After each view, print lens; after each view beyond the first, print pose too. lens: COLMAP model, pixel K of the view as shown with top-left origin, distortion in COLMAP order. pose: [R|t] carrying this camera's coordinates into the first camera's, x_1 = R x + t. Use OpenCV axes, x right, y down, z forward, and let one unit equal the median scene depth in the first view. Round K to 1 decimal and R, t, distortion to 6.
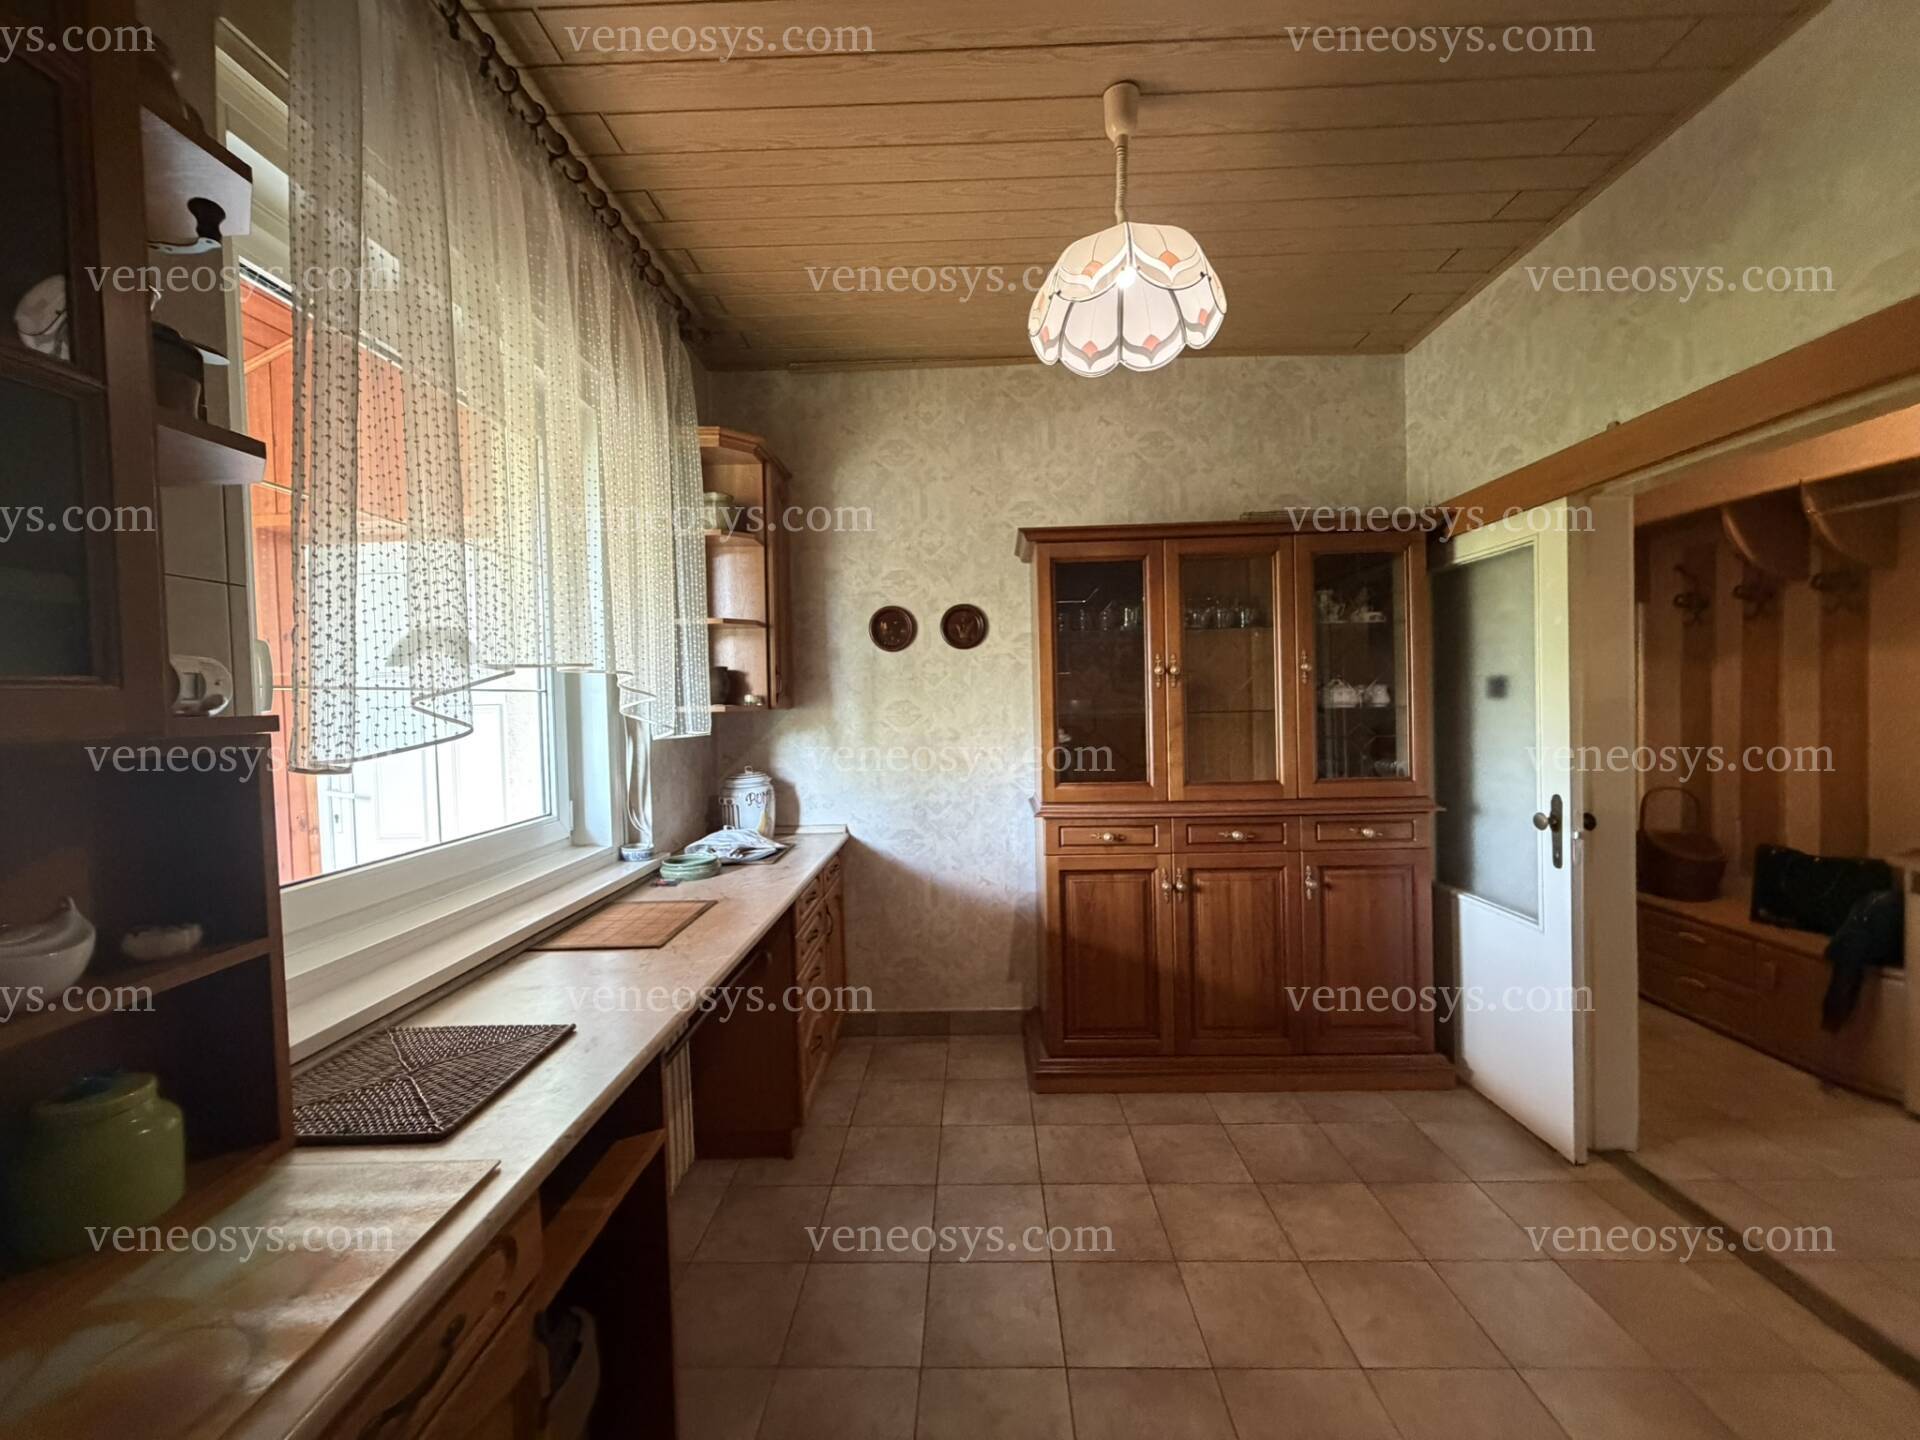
lens RADIAL K [[764.8, 0, 951.8], [0, 764.8, 716.3], [0, 0, 1]] dist [-0.000308, -0.000074]
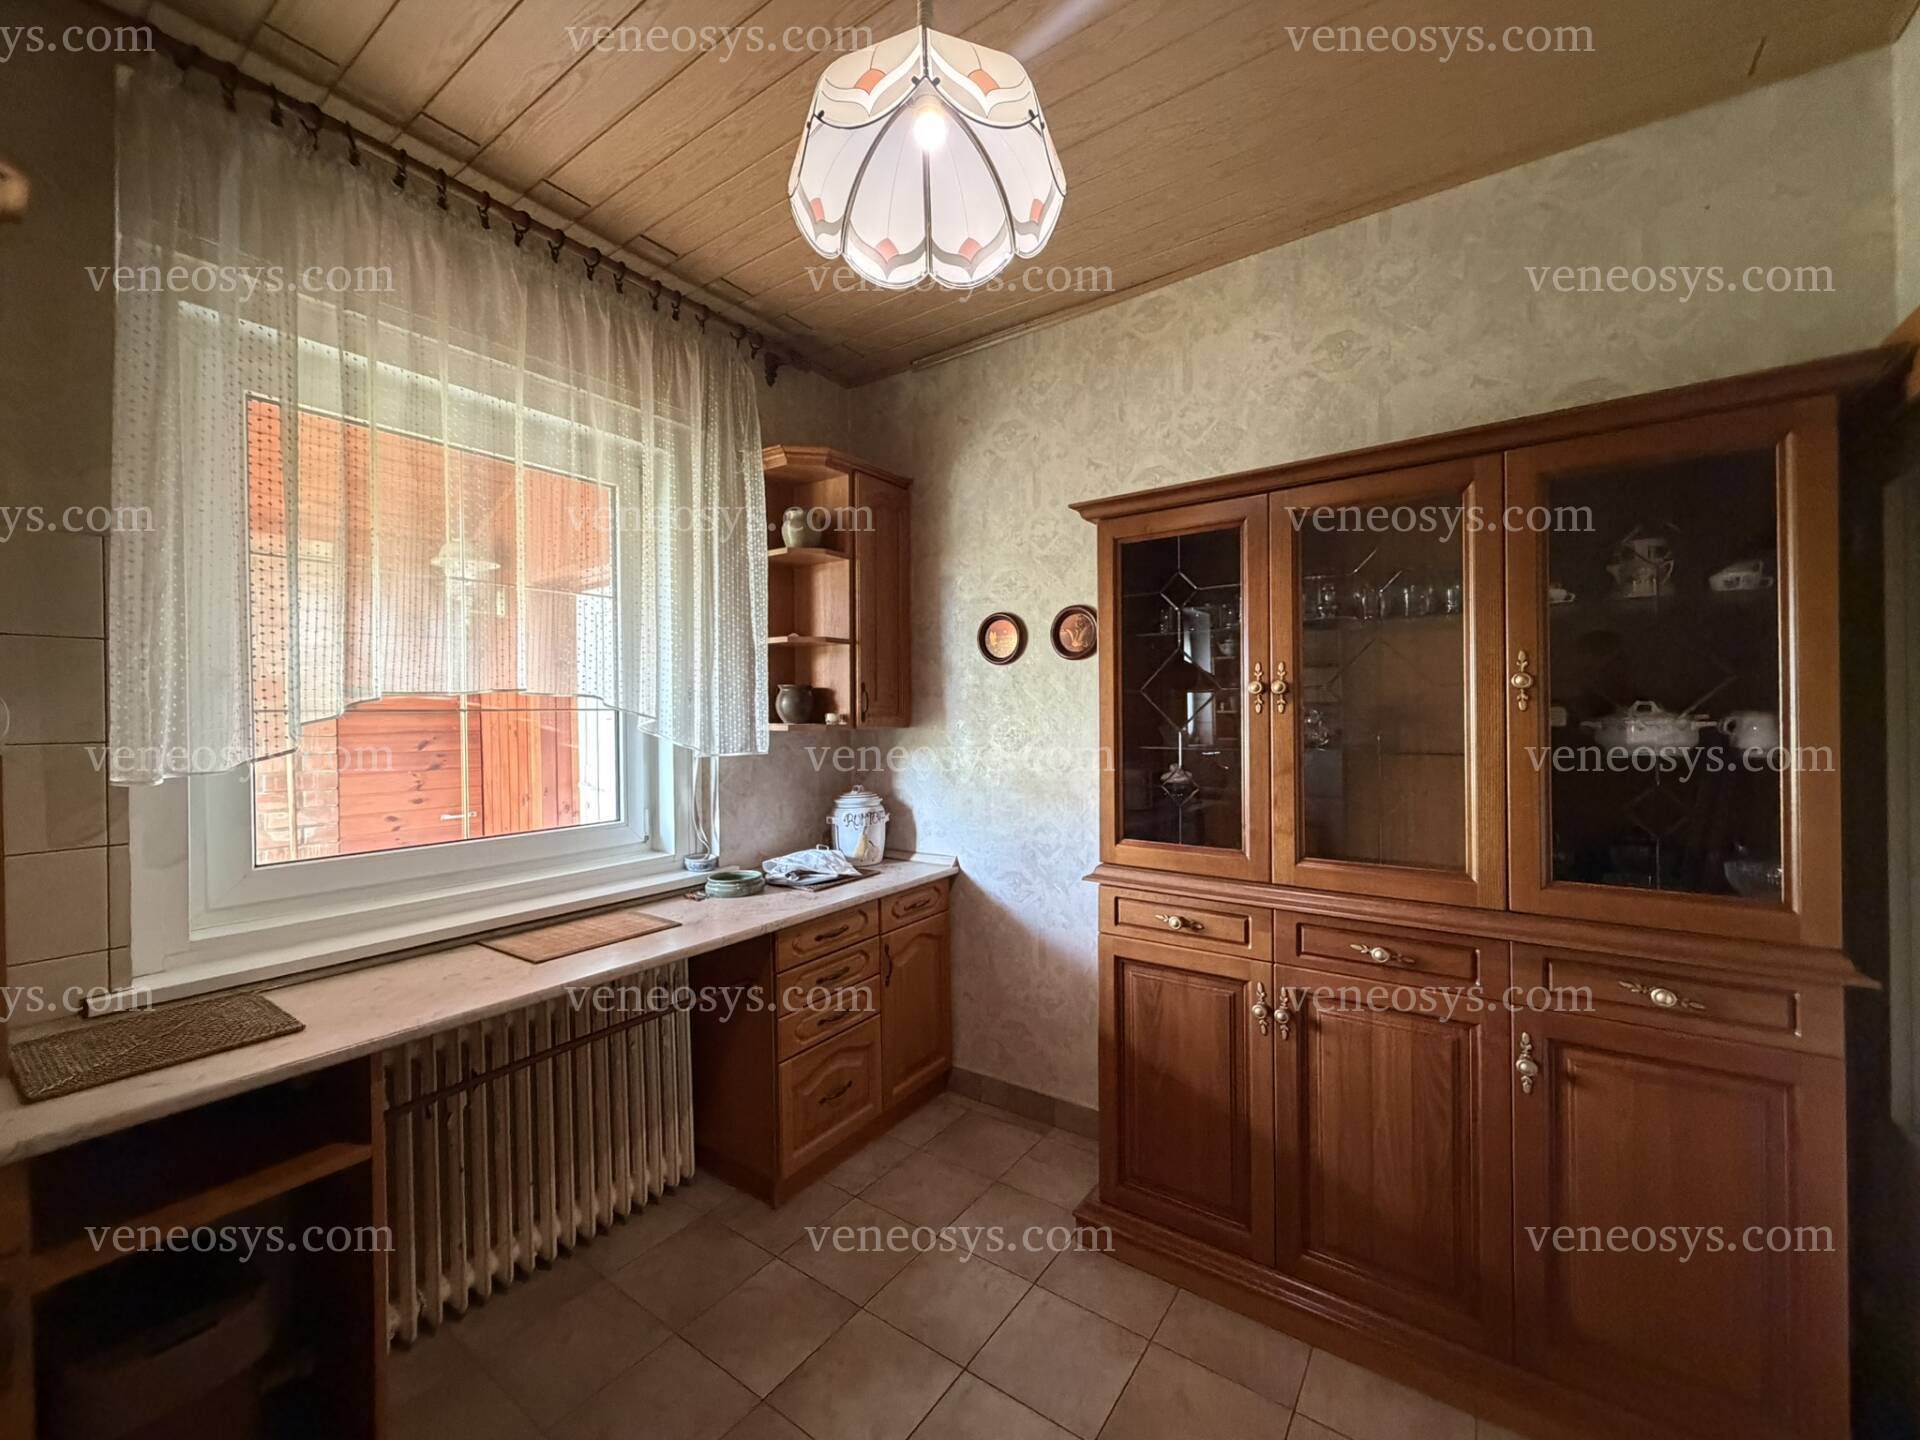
lens RADIAL K [[764.8, 0, 951.8], [0, 764.8, 716.3], [0, 0, 1]] dist [-0.000308, -0.000074]
pose [[0.829699, 0.017331, -0.557941, 0.382773], [-0.021858, 0.999760, -0.001450, -0.024923], [0.557782, 0.013398, 0.829879, 0.262256]]
